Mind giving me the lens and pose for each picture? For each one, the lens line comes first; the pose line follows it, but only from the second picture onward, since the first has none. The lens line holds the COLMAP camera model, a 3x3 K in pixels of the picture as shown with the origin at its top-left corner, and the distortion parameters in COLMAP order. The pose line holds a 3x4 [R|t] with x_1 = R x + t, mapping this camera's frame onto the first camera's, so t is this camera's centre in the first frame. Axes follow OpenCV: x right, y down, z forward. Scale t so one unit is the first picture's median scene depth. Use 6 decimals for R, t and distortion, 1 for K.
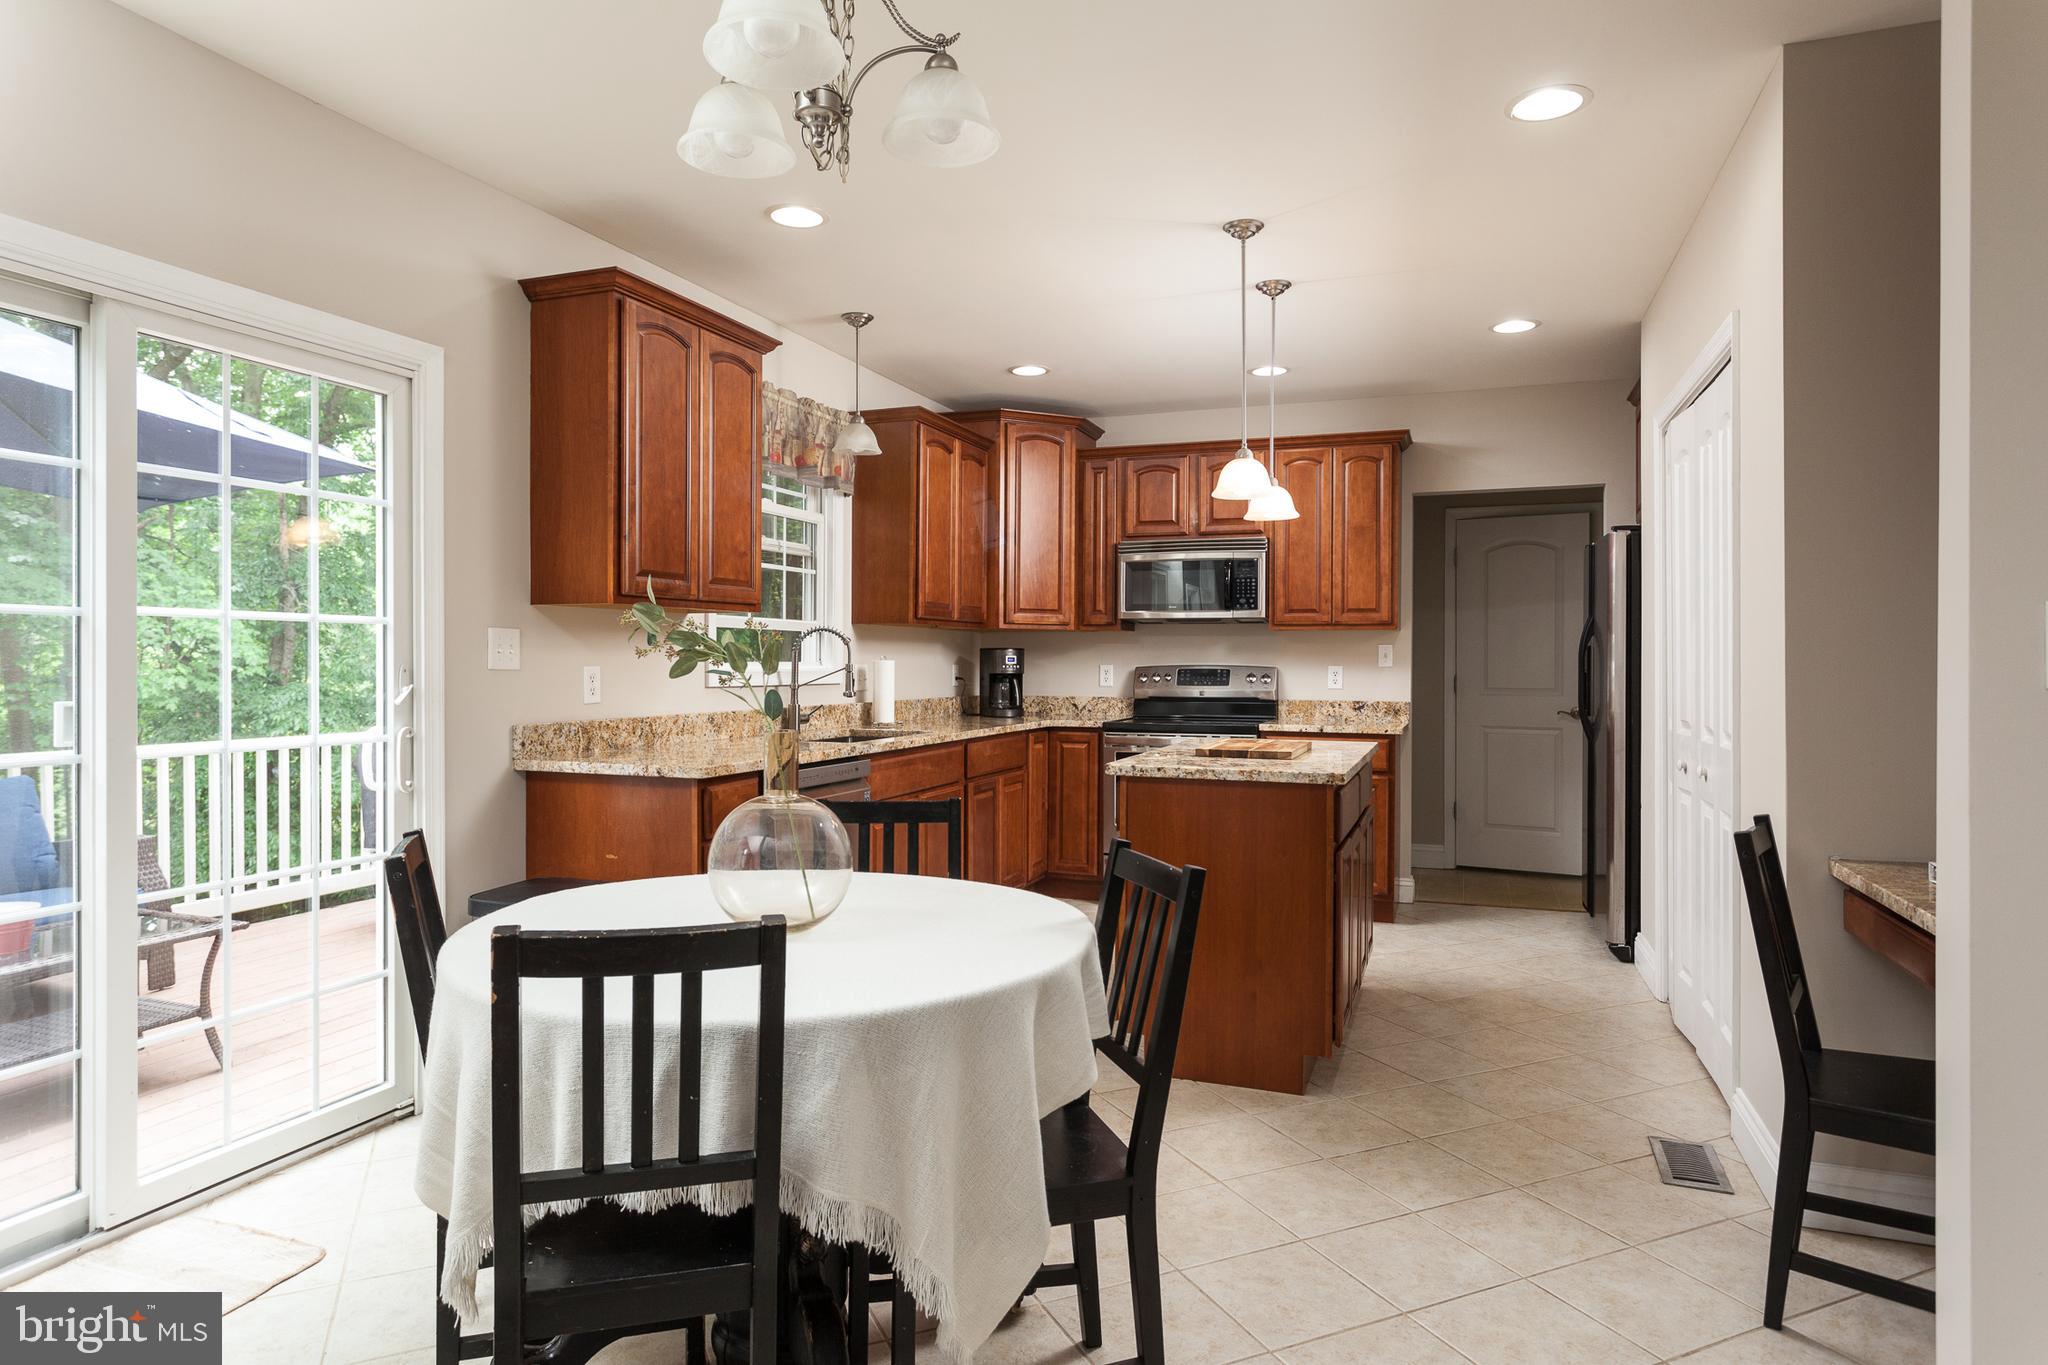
lens RADIAL K [[1209.3, 0, 1018.4], [0, 1209.3, 675.6], [0, 0, 1]] dist [-0.001469, 0.001909]
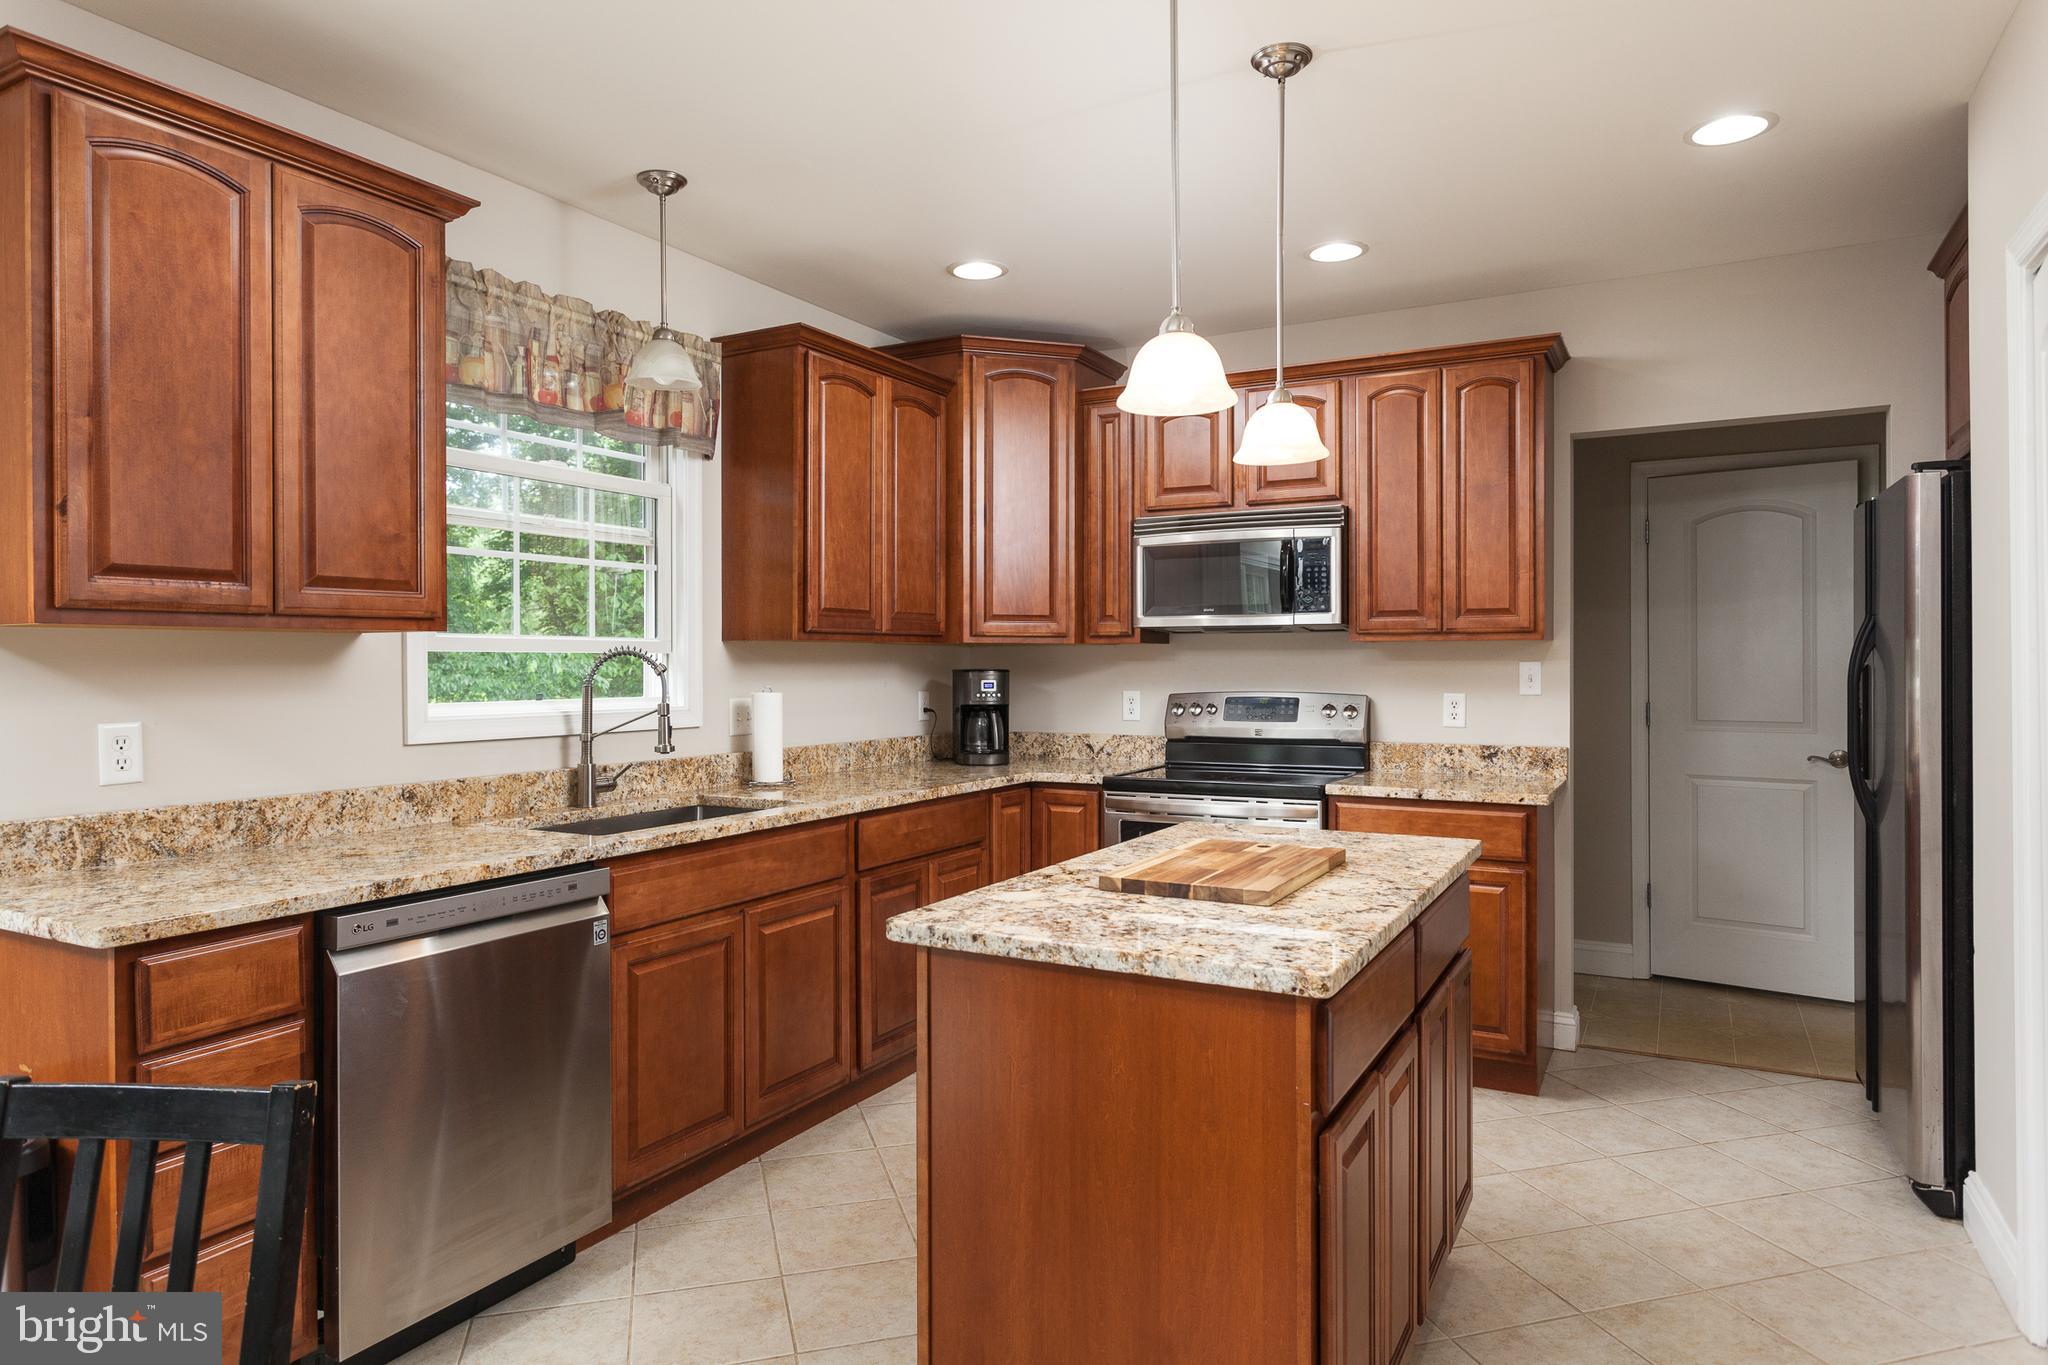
lens RADIAL K [[1209.3, 0, 1028.4], [0, 1209.3, 674.0], [0, 0, 1]] dist [-0.001469, 0.001909]
pose [[0.989222, -0.006071, -0.146299, 0.134649], [0.005750, 0.999980, -0.002617, -0.019837], [0.146312, 0.001748, 0.989237, 0.315947]]
